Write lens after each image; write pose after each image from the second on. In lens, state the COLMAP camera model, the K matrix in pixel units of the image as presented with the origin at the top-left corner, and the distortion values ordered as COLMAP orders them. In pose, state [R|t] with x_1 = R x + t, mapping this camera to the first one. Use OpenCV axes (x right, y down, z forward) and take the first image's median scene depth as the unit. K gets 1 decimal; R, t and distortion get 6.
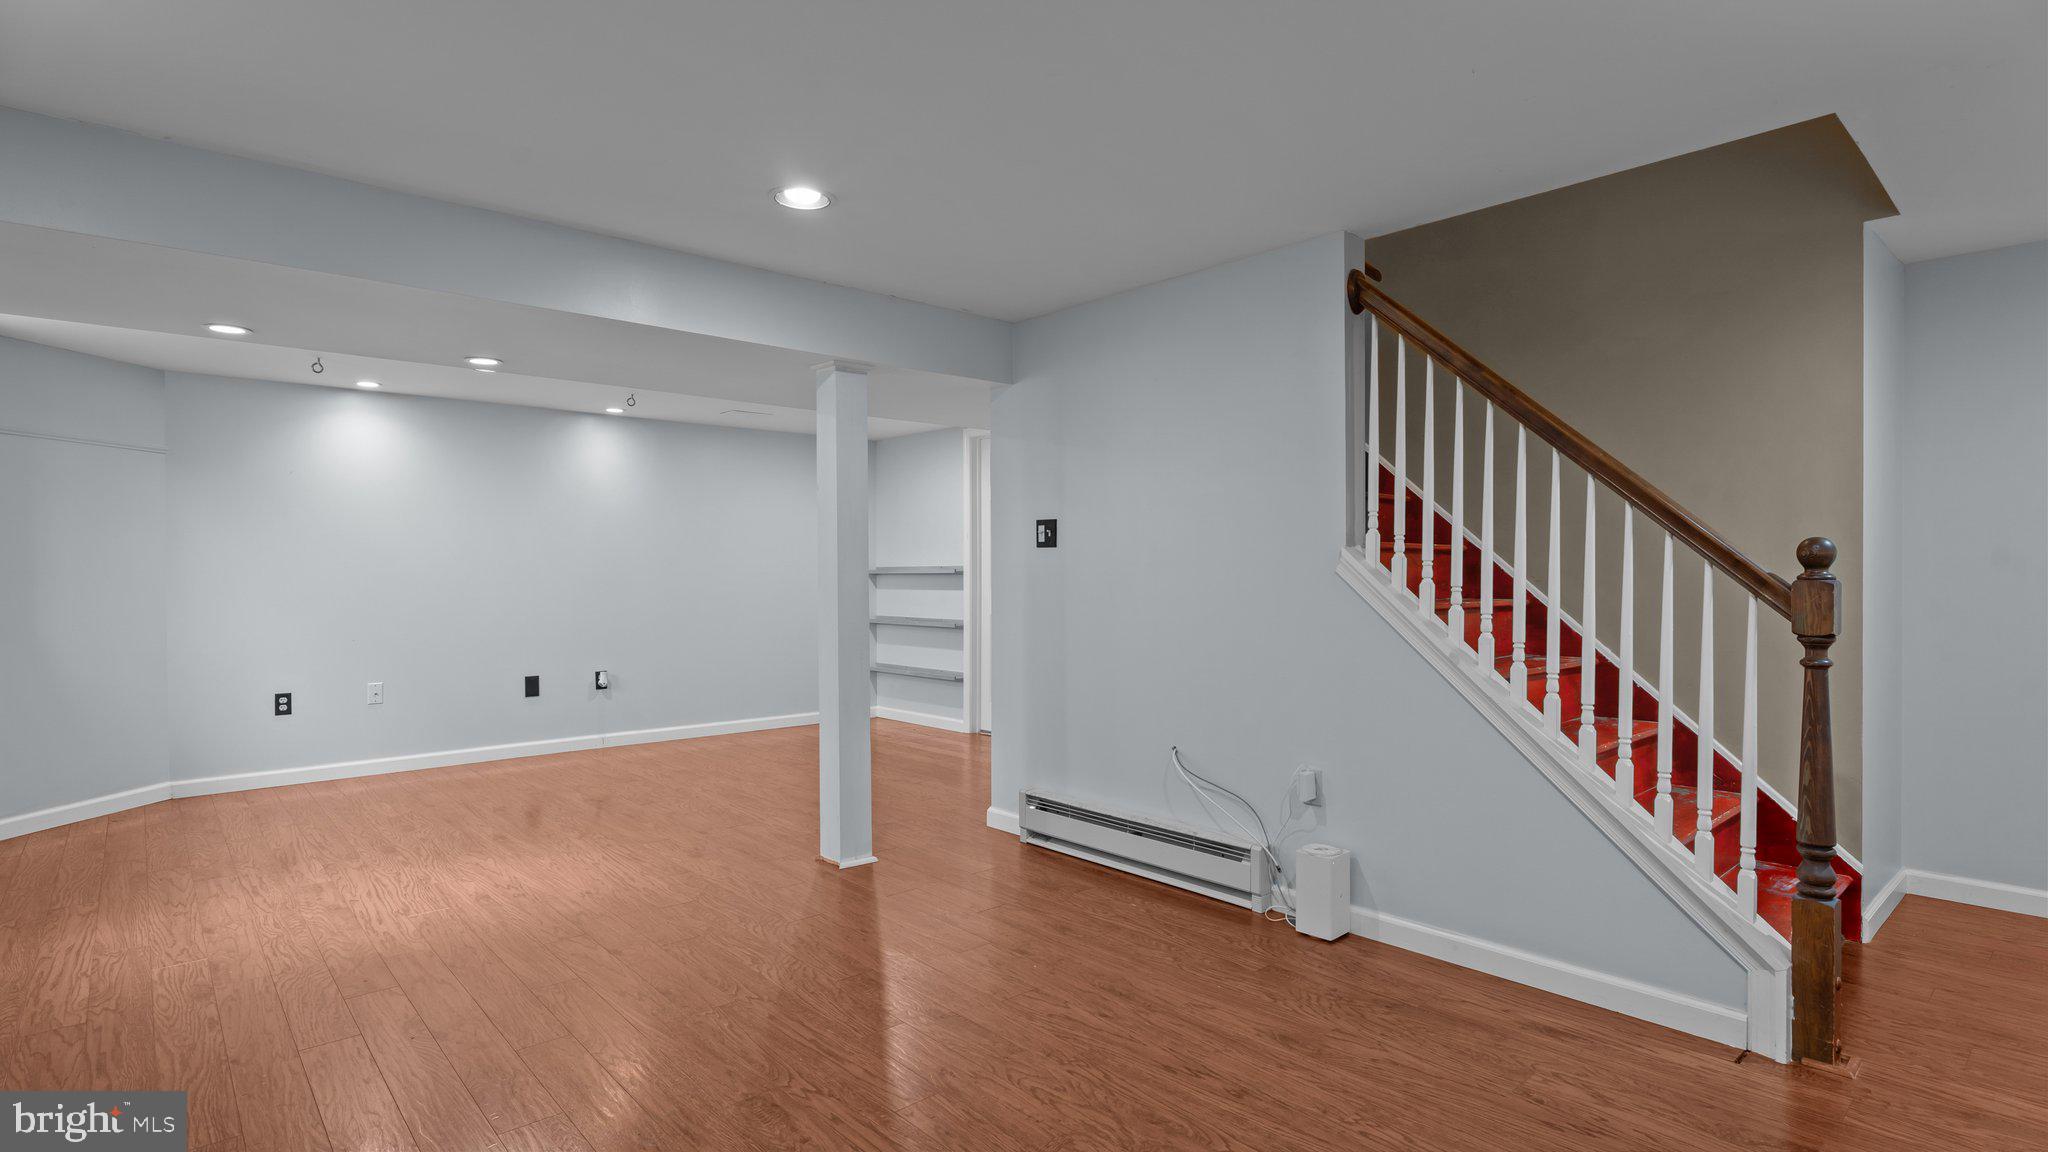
lens RADIAL K [[1001.9, 0, 1034.0], [0, 1001.9, 572.7], [0, 0, 1]] dist [0.001579, 0.000268]
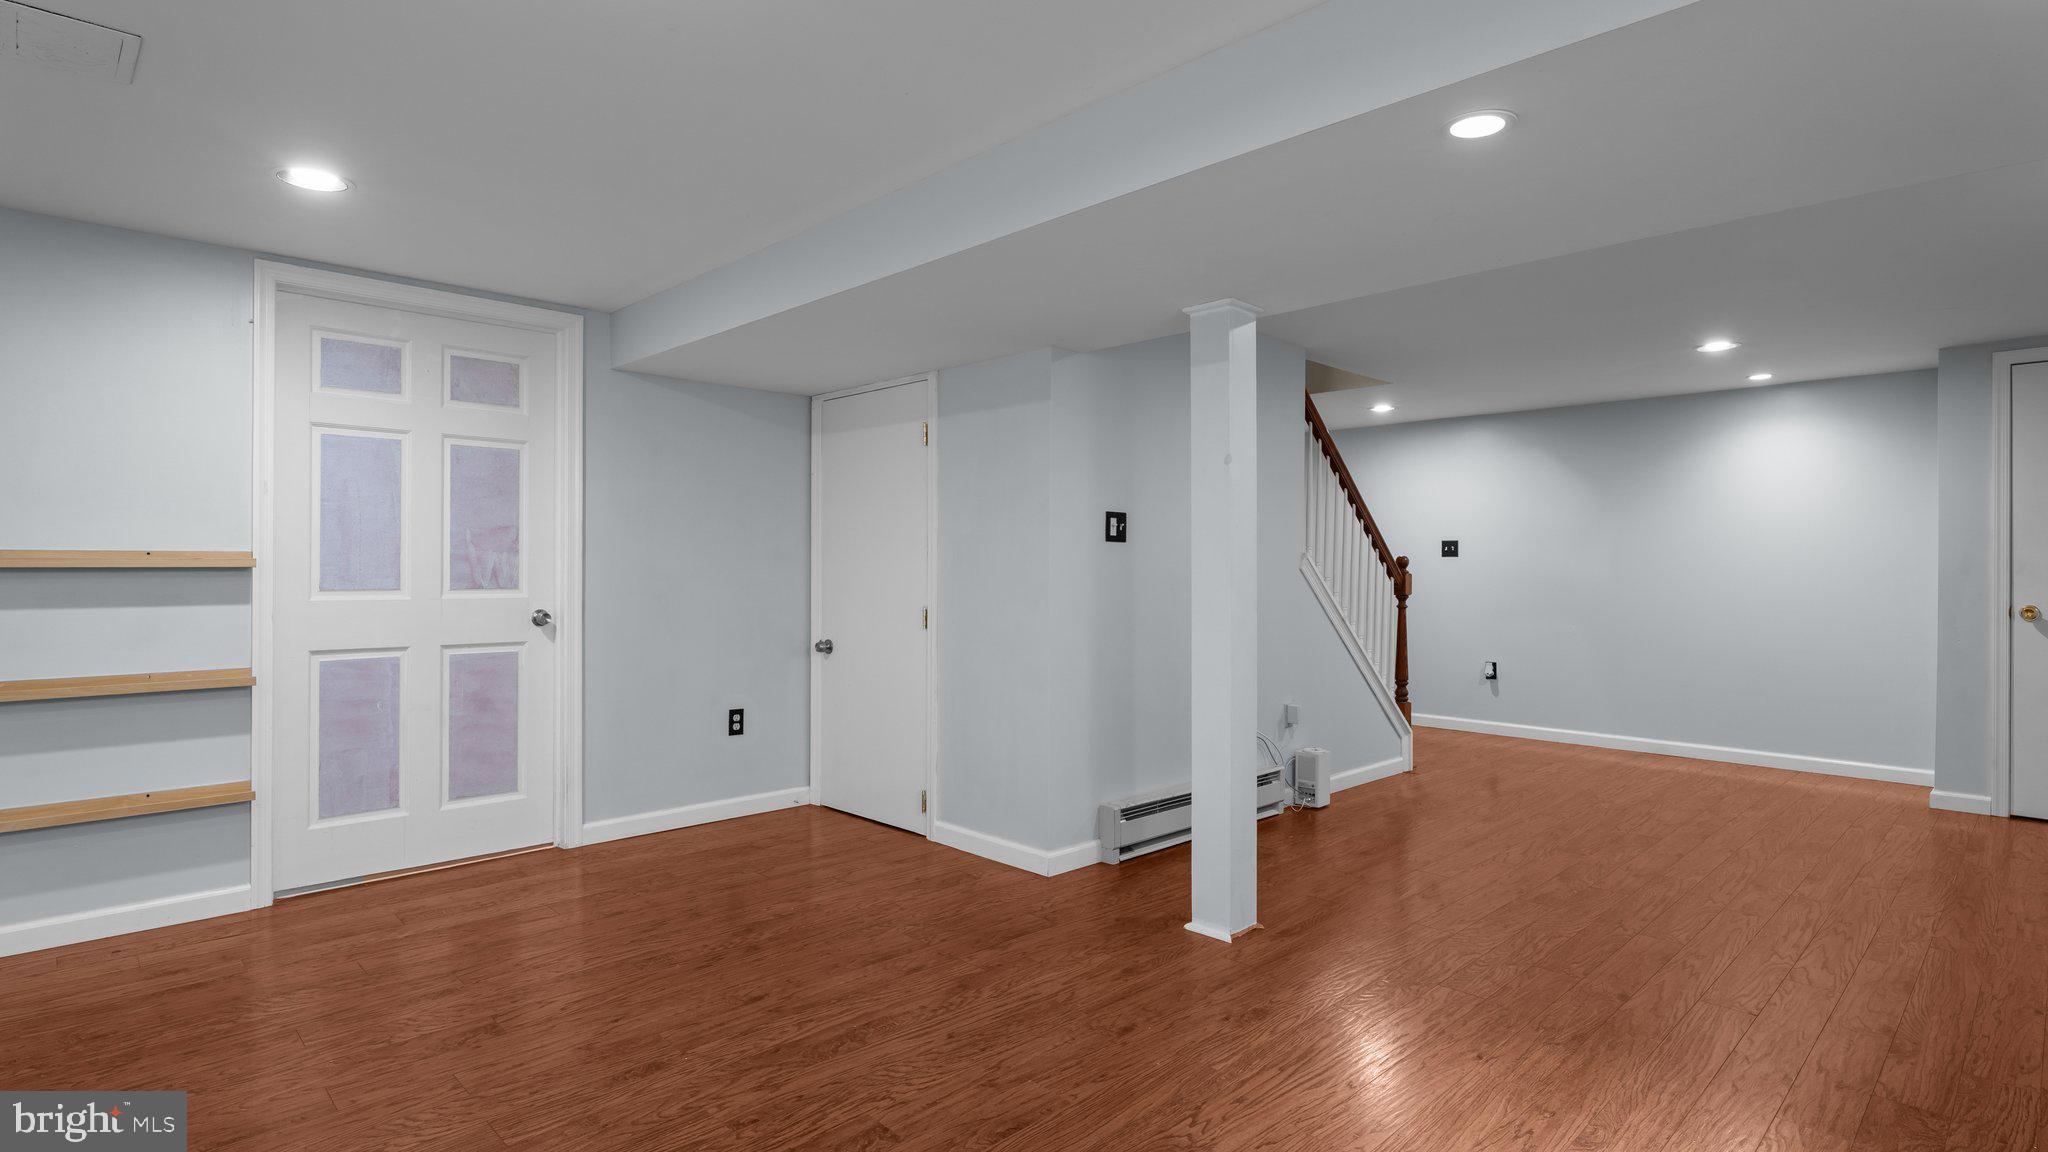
lens RADIAL K [[1018.1, 0, 1014.4], [0, 1018.1, 563.2], [0, 0, 1]] dist [0.001616, -0.000404]
pose [[-0.031587, 0.004537, 0.999491, -0.944082], [-0.002419, 0.999986, -0.004616, -0.000601], [-0.999498, -0.002563, -0.031575, 1.134495]]
